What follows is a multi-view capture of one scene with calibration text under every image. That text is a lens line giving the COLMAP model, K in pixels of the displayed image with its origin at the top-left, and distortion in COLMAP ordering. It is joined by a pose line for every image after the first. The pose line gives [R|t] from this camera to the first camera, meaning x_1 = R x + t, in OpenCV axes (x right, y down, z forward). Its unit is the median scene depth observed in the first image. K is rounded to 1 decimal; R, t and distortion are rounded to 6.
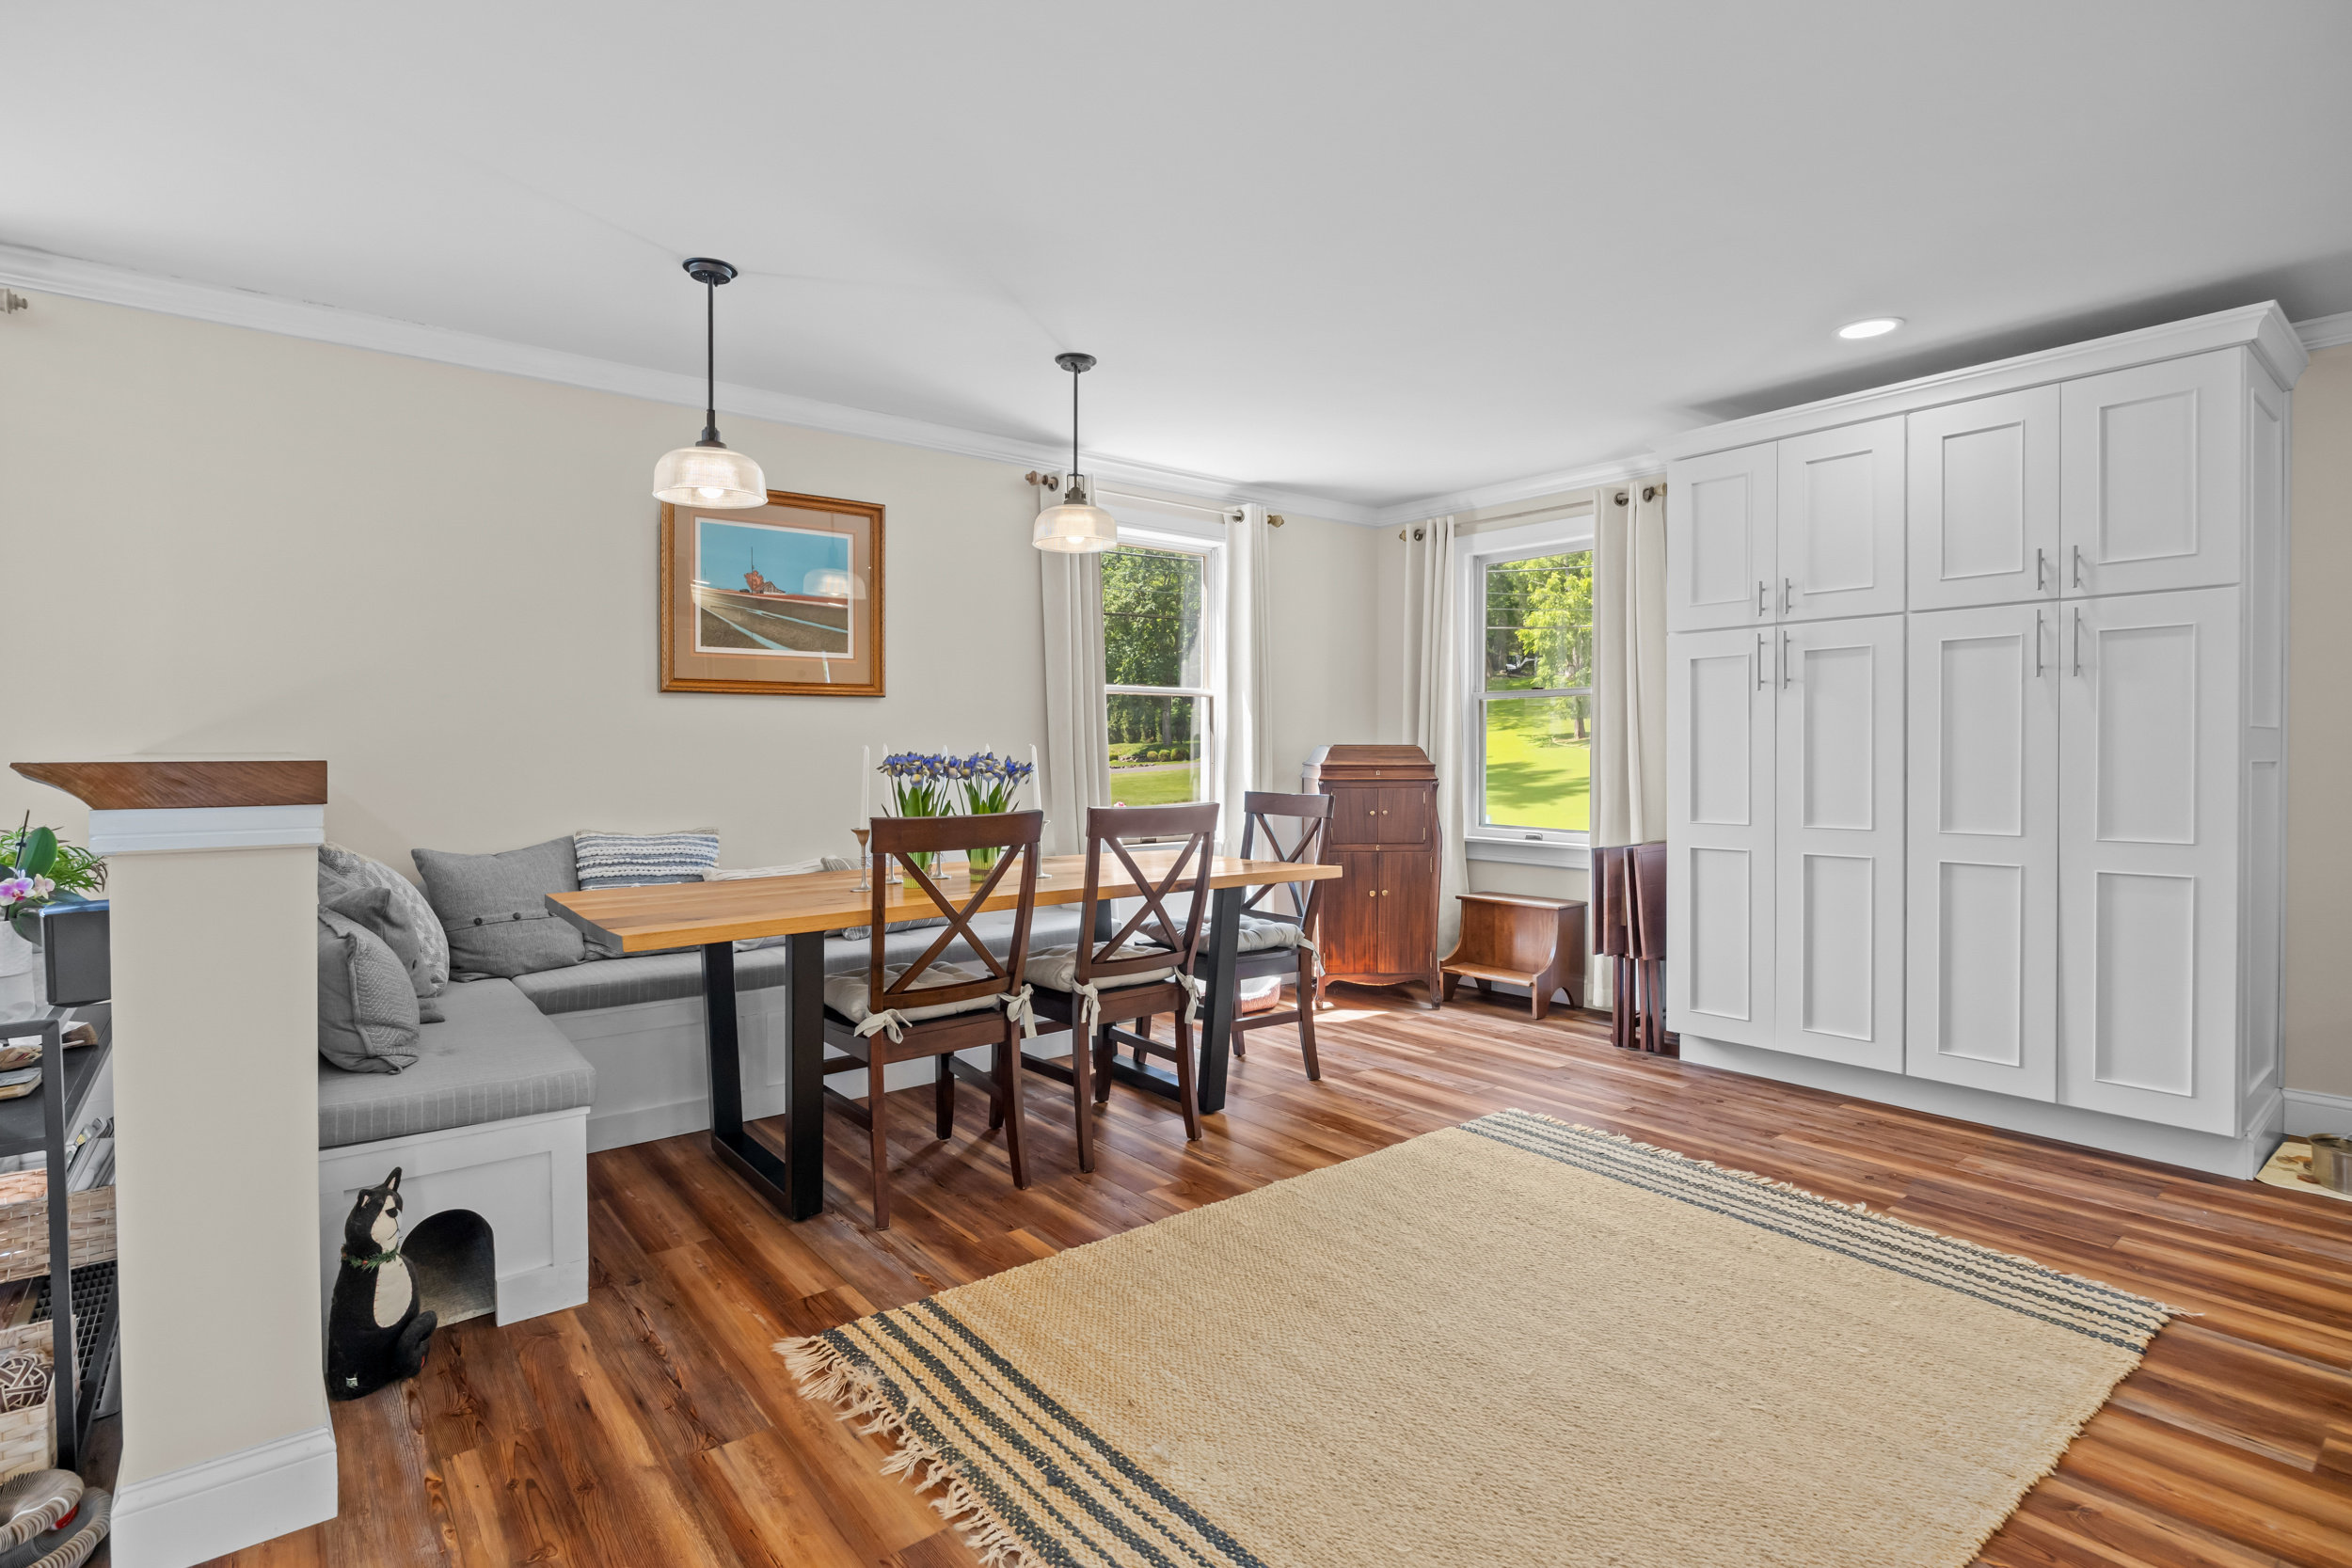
lens RADIAL K [[1133.4, 0, 1176.0], [0, 1133.4, 784.0], [0, 0, 1]] dist [-0.010319, 0.000091]
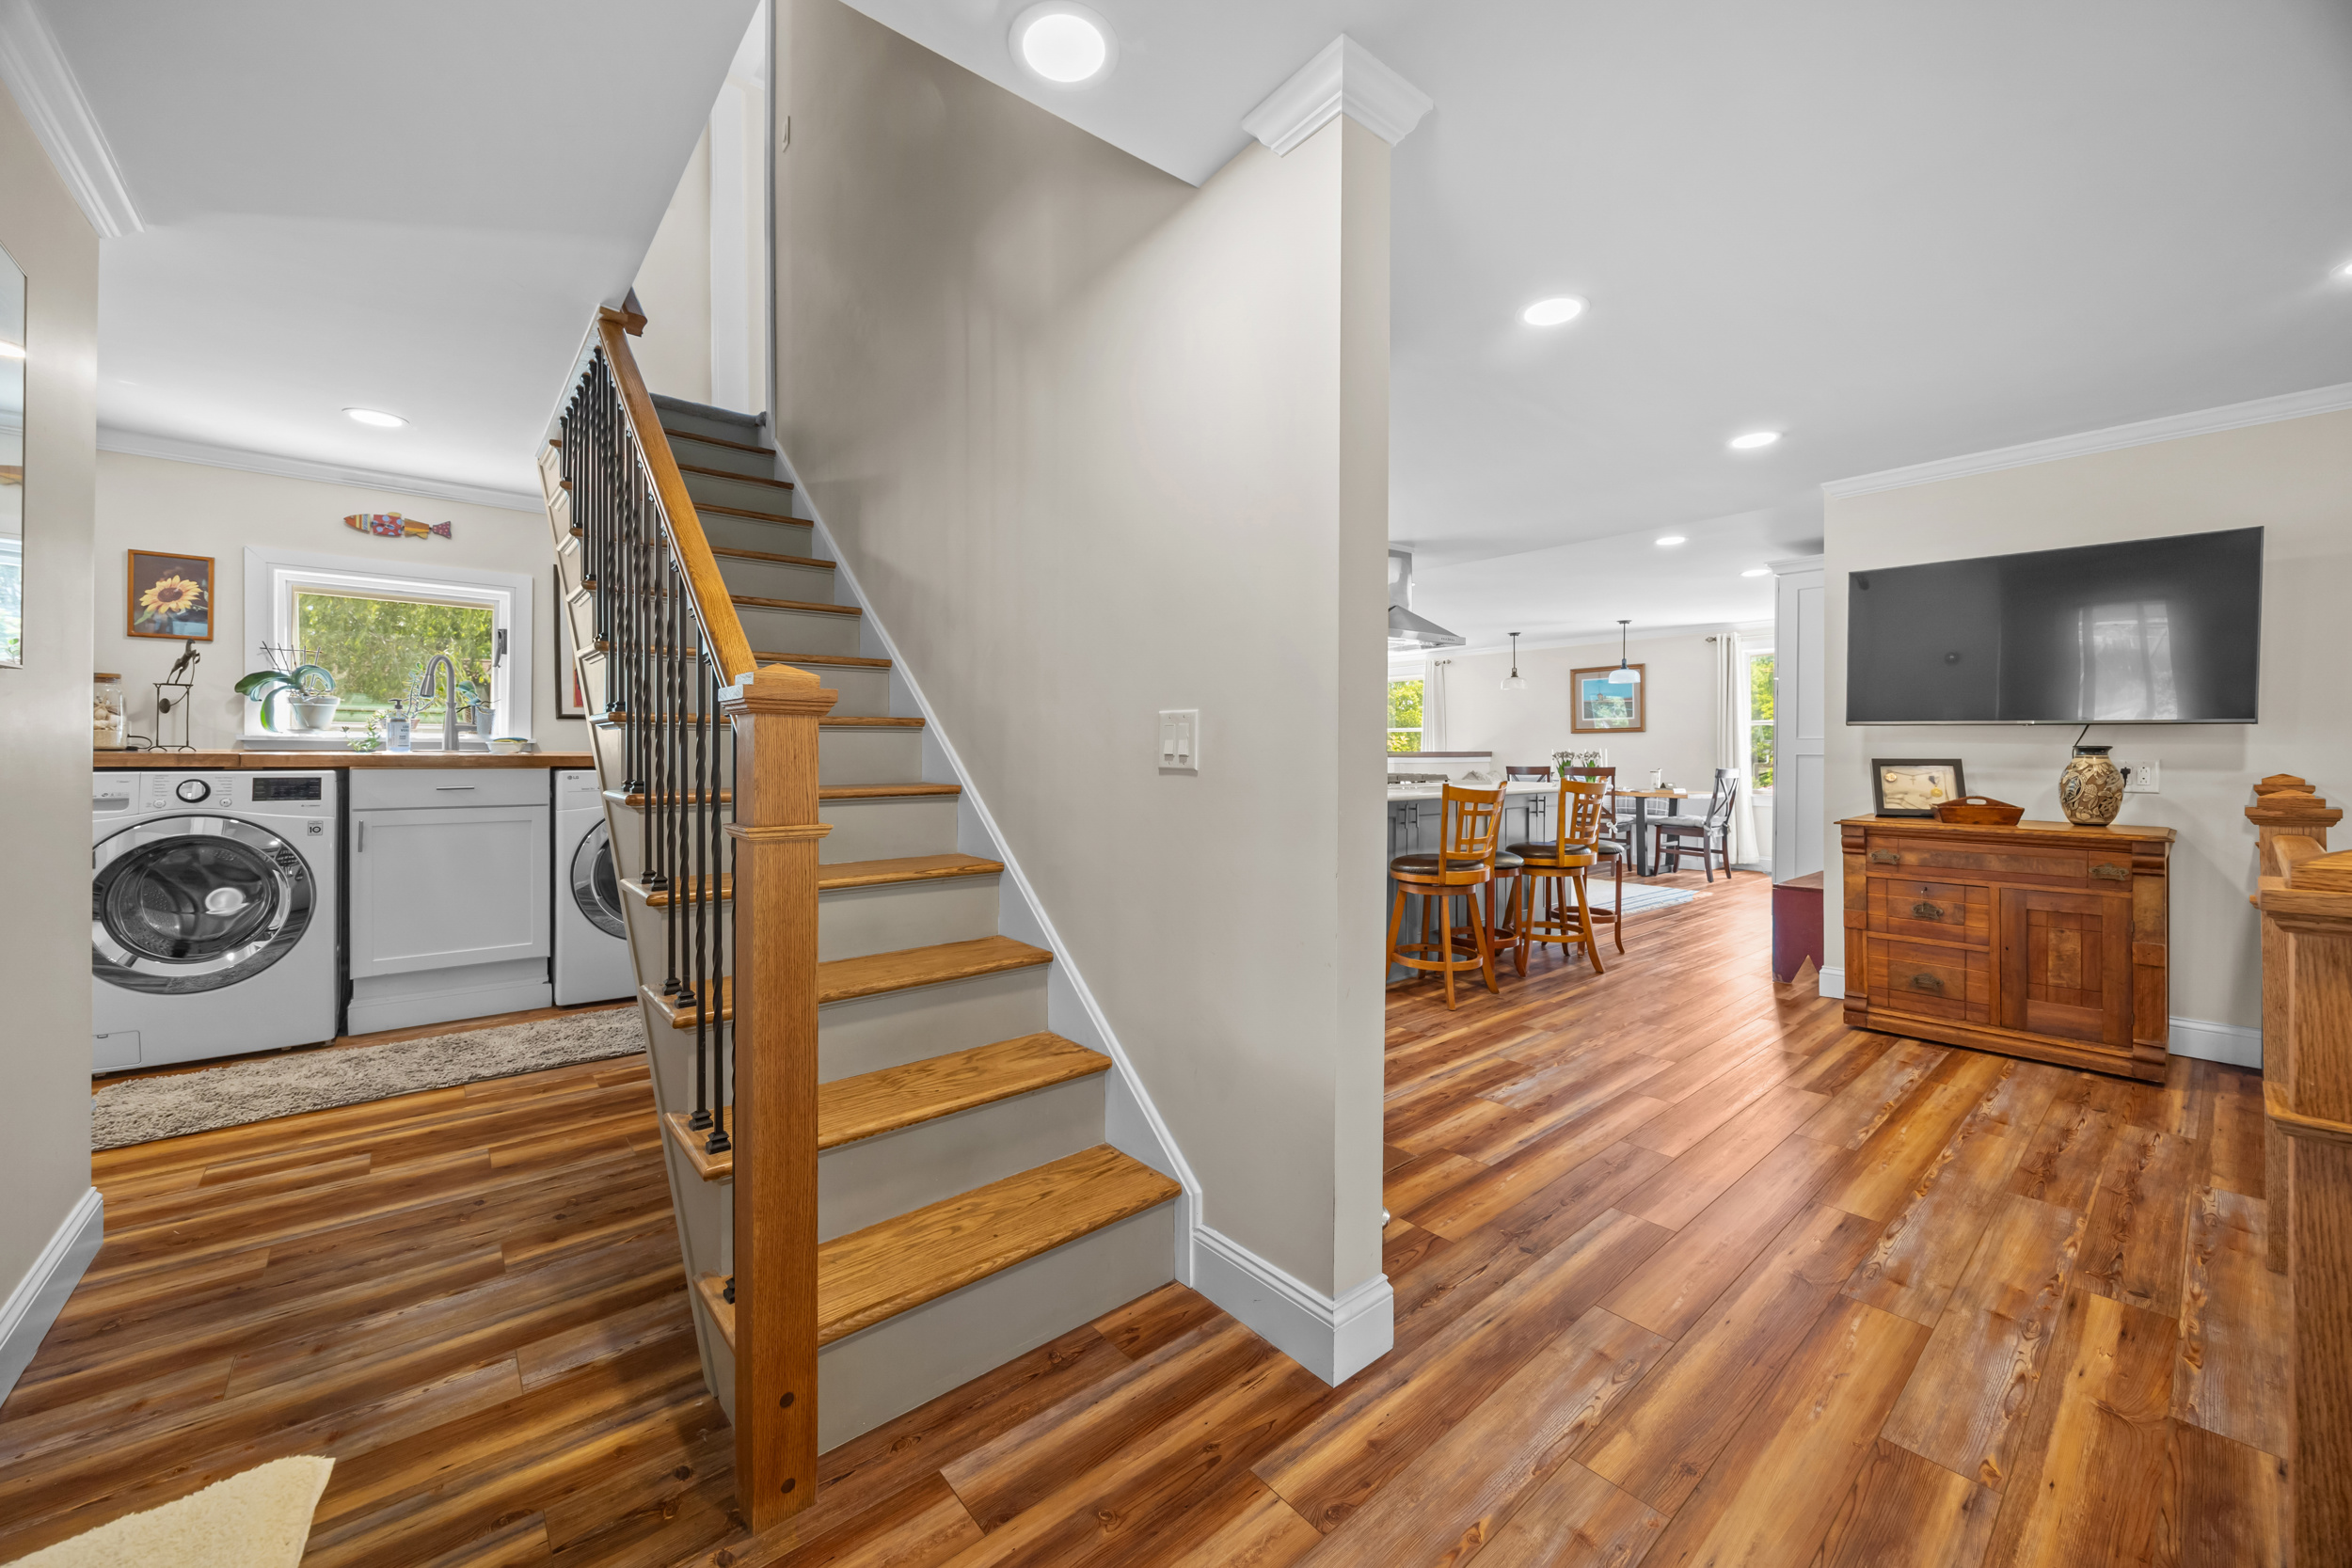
lens RADIAL K [[896.6, 0, 1178.5], [0, 896.6, 758.2], [0, 0, 1]] dist [-0.001686, -0.000123]
pose [[0.021760, 0.008393, -0.999728, 2.518002], [-0.035931, 0.999325, 0.007608, 0.016198], [0.999117, 0.035756, 0.022047, -0.245427]]
